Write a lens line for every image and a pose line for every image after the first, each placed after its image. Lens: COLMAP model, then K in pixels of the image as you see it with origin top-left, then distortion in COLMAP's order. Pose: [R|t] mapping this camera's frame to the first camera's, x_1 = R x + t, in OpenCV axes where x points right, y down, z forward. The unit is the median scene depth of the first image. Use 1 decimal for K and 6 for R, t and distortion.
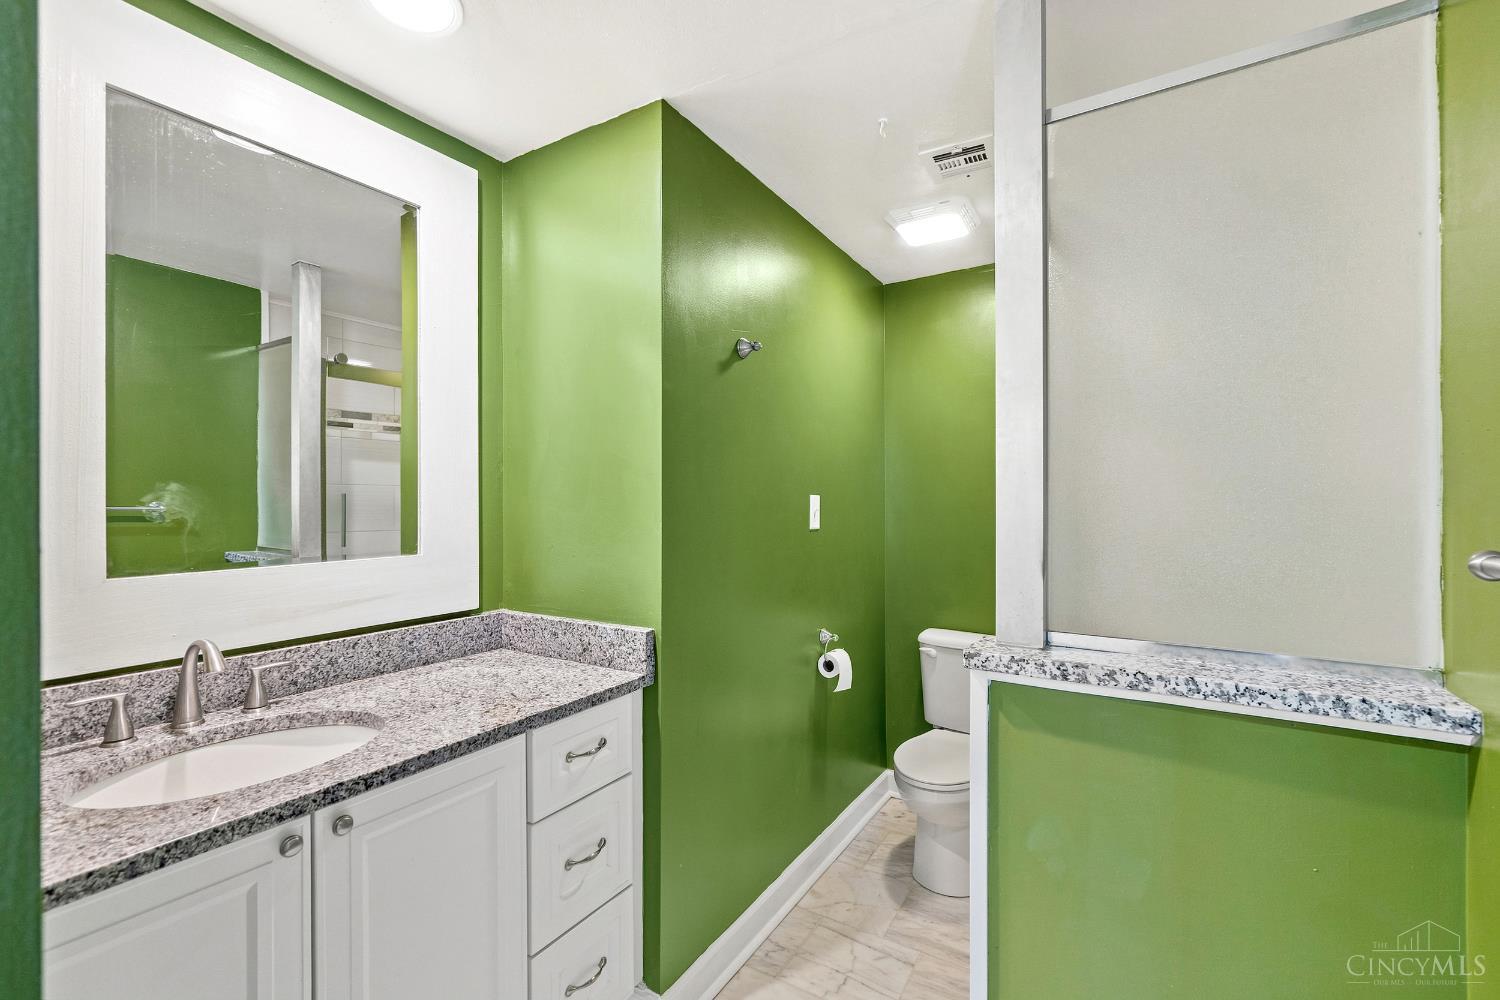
lens RADIAL K [[644.7, 0, 745.1], [0, 644.7, 500.6], [0, 0, 1]] dist [-0.007158, 0.002452]
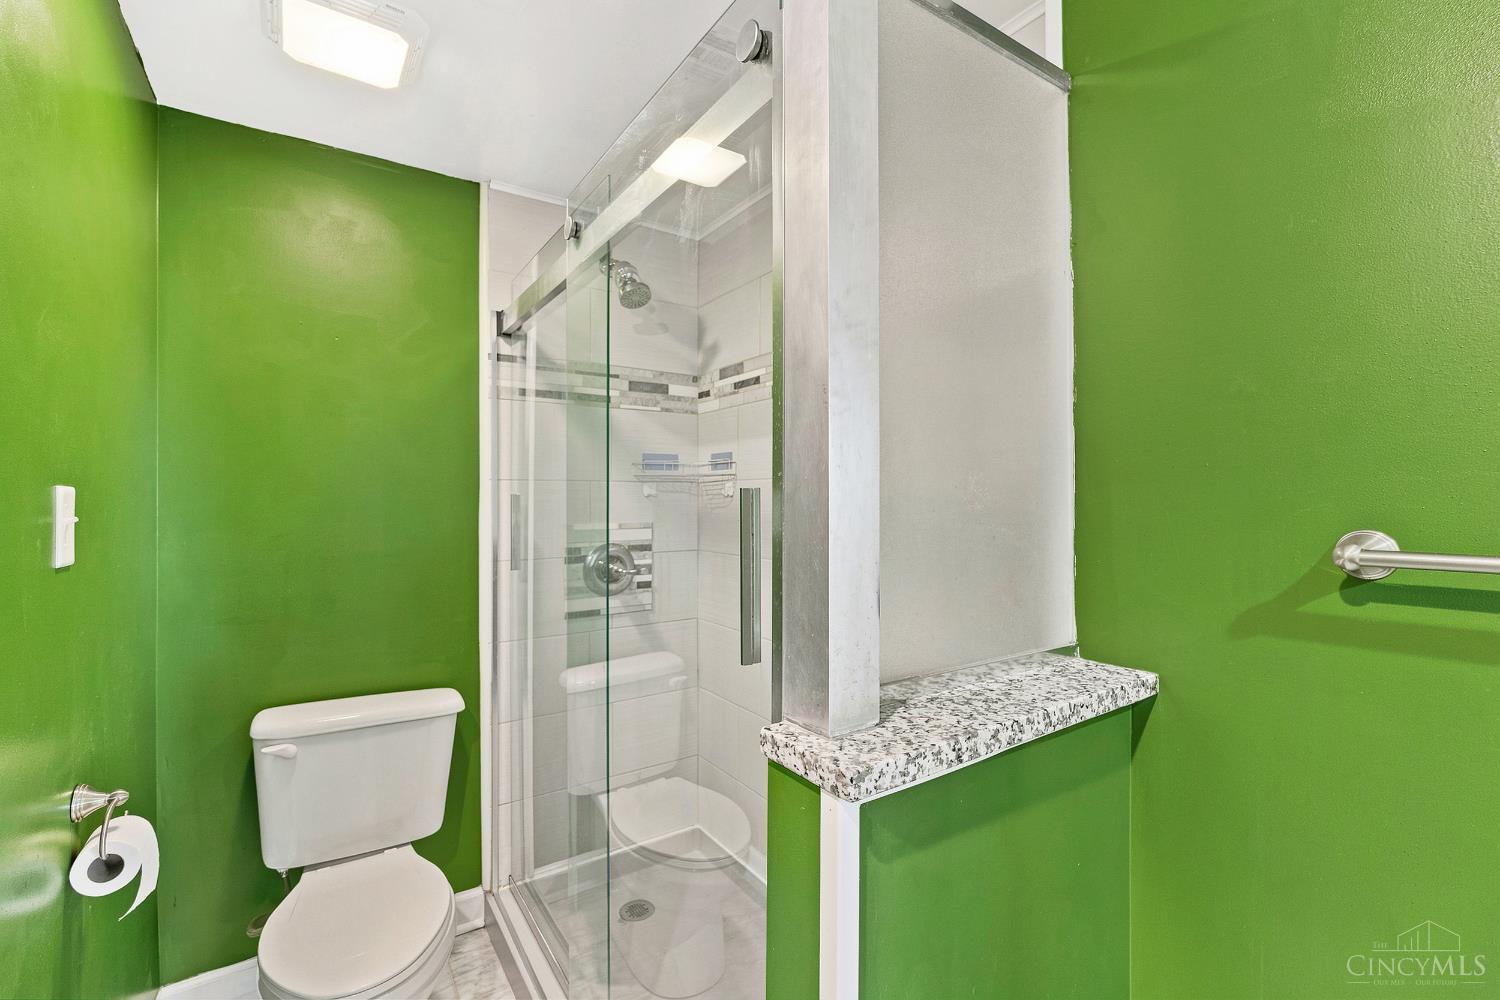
lens RADIAL K [[644.7, 0, 750.5], [0, 644.7, 500.8], [0, 0, 1]] dist [-0.007158, 0.002452]
pose [[0.406346, -0.001097, 0.913719, -0.211399], [-0.000851, 0.999998, 0.001579, -0.001412], [-0.913719, -0.001419, 0.406344, 0.894942]]
